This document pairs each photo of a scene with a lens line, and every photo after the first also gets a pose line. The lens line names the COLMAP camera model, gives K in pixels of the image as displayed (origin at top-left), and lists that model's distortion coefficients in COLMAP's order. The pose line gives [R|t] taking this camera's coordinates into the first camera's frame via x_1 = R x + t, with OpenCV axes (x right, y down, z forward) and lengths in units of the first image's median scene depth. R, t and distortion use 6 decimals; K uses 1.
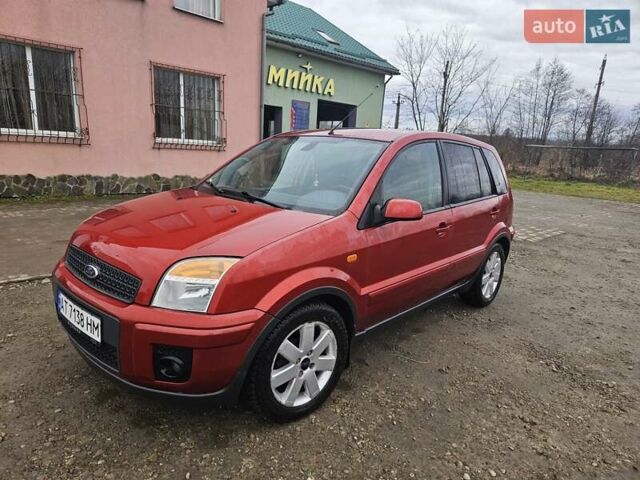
lens RADIAL K [[465.6, 0, 315.9], [0, 465.6, 248.6], [0, 0, 1]] dist [0.067716, -0.053526]
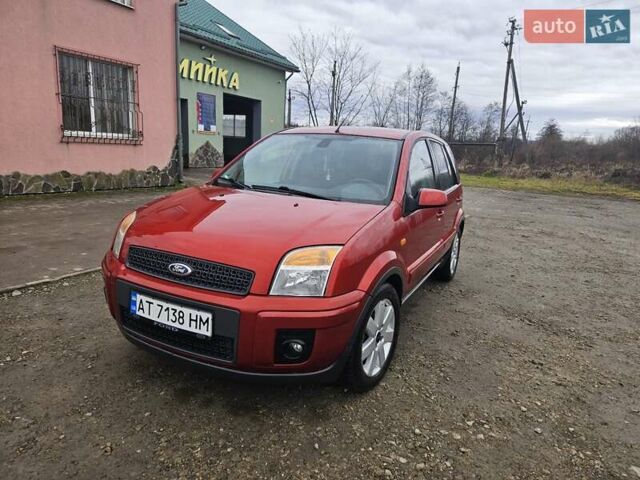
lens RADIAL K [[465.6, 0, 338.5], [0, 465.6, 237.8], [0, 0, 1]] dist [0.067716, -0.053526]
pose [[0.955055, -0.057532, 0.290792, -0.117242], [0.060220, 0.998185, -0.000294, 0.000495], [-0.290248, 0.017792, 0.956786, -0.015248]]
